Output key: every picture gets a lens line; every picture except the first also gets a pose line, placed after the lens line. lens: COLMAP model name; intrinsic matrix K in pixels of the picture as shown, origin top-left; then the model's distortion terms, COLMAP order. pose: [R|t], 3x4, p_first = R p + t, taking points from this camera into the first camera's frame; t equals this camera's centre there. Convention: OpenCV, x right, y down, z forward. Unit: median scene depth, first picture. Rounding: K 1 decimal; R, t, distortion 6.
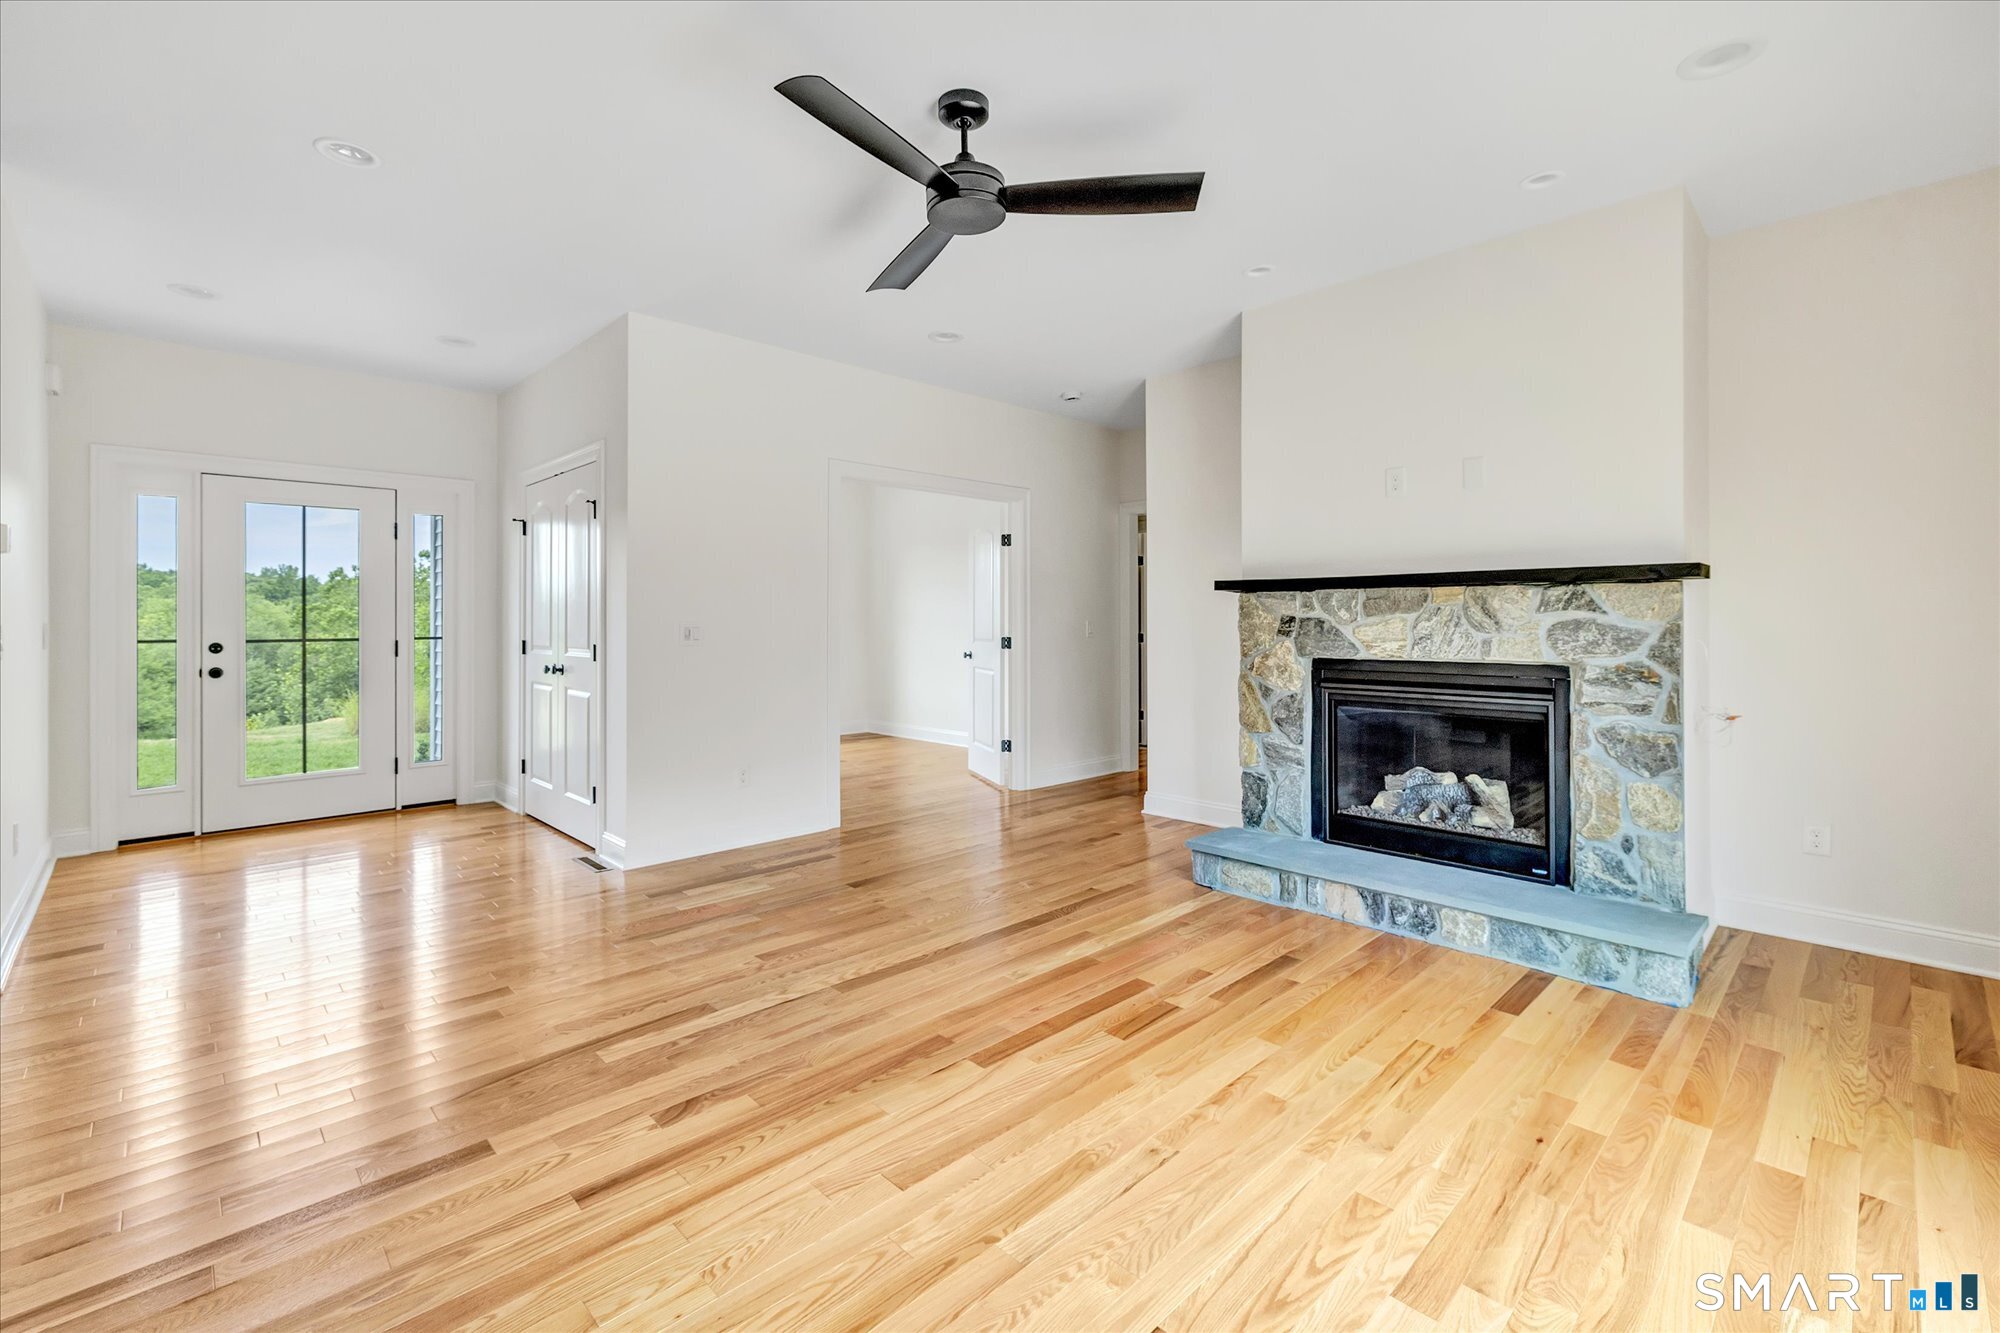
lens RADIAL K [[866.3, 0, 981.8], [0, 866.3, 622.5], [0, 0, 1]] dist [0.002137, 0.000601]
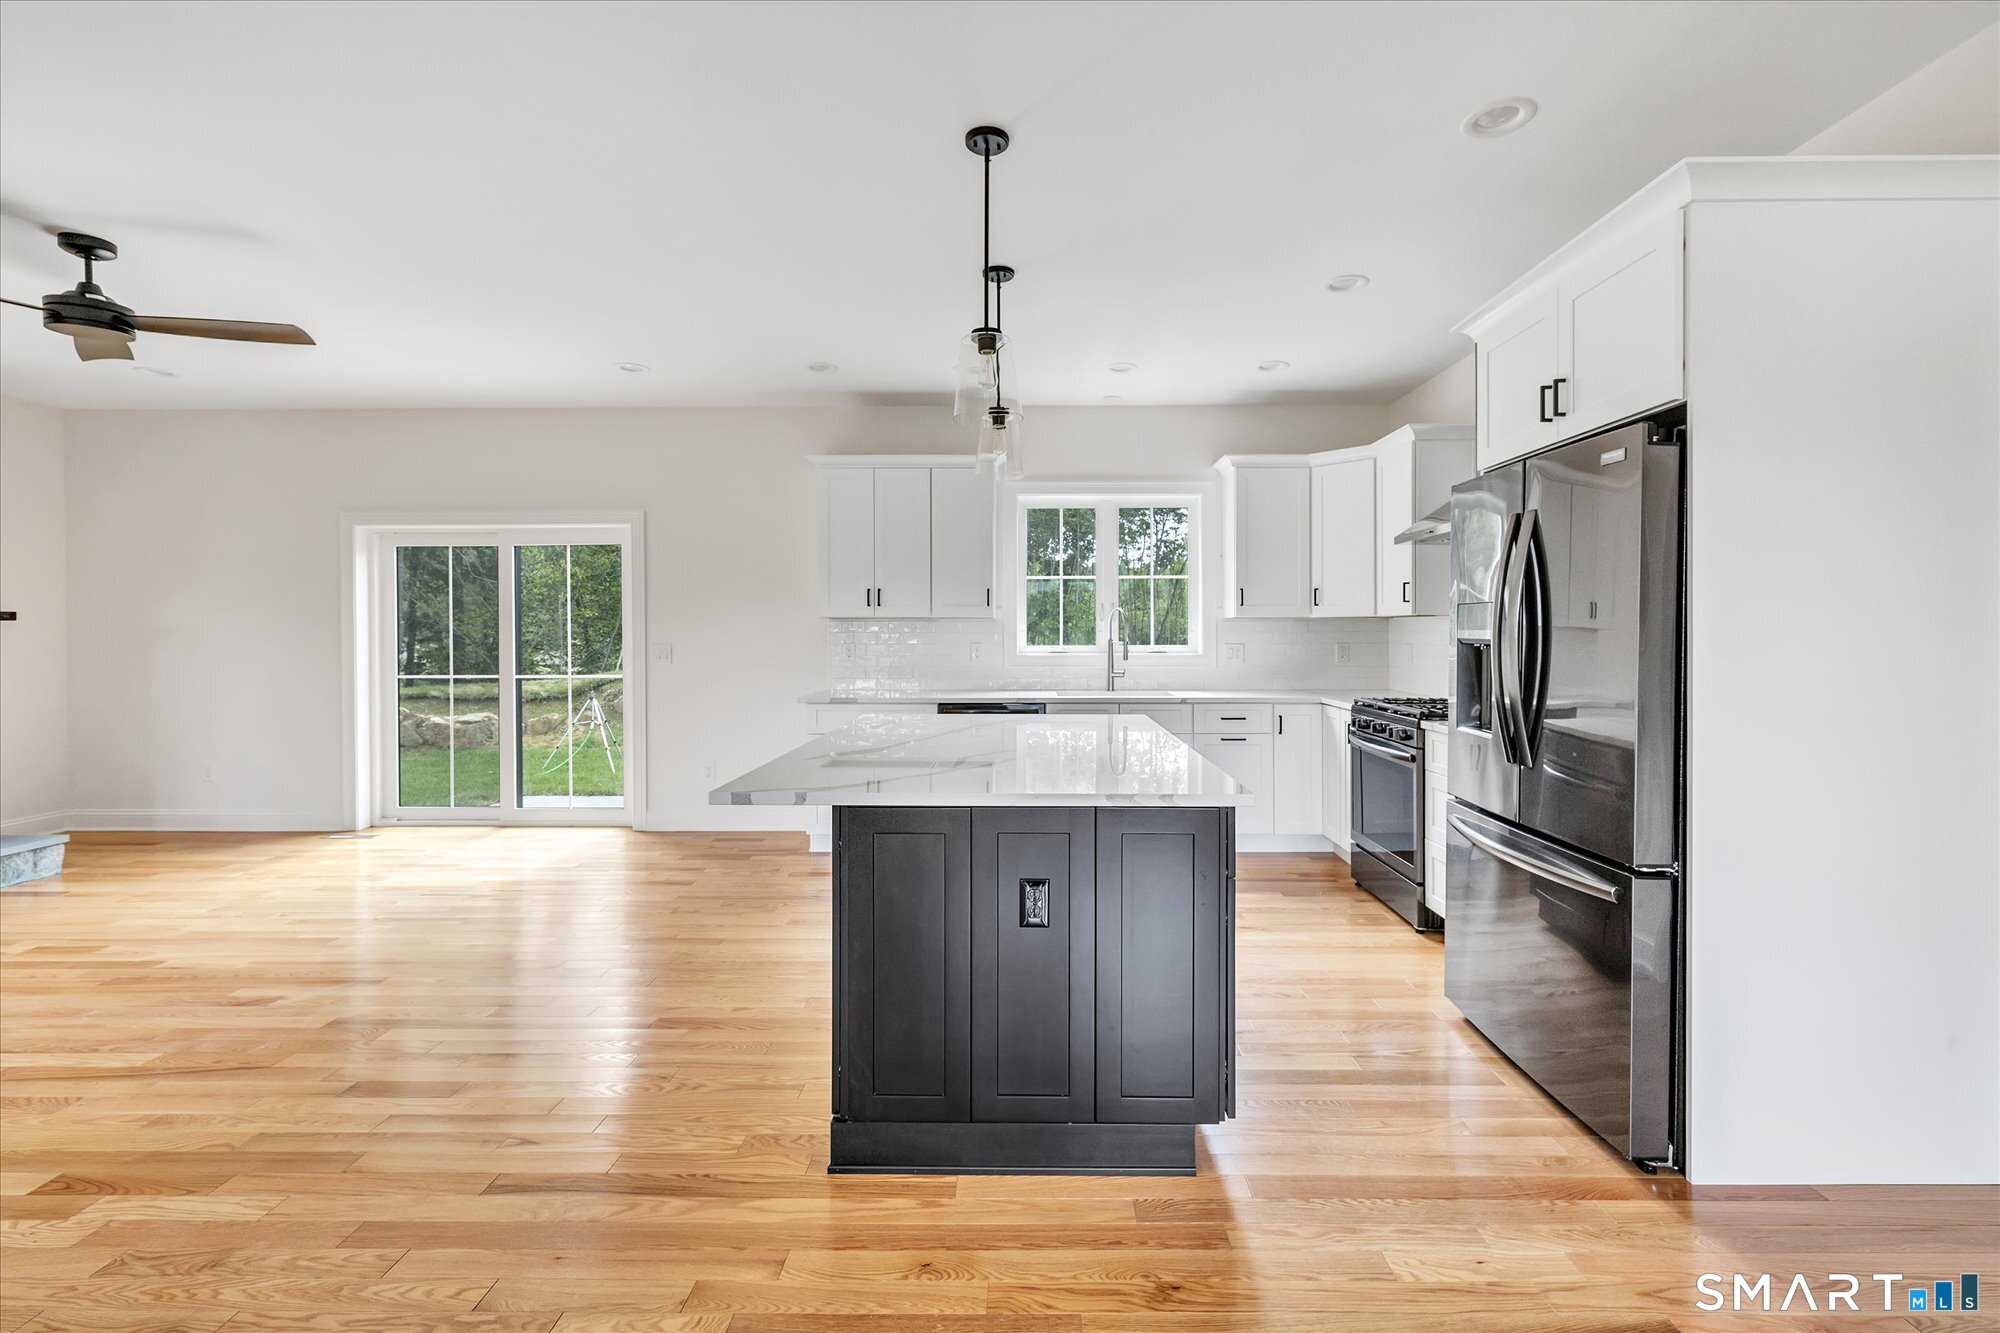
lens RADIAL K [[860.1, 0, 1042.0], [0, 860.1, 638.3], [0, 0, 1]] dist [0.000962, 0.000324]
pose [[-0.728111, -0.001896, 0.685457, -1.362610], [0.005167, 0.999953, 0.008253, -0.018956], [-0.685440, 0.009551, -0.728066, 0.697187]]
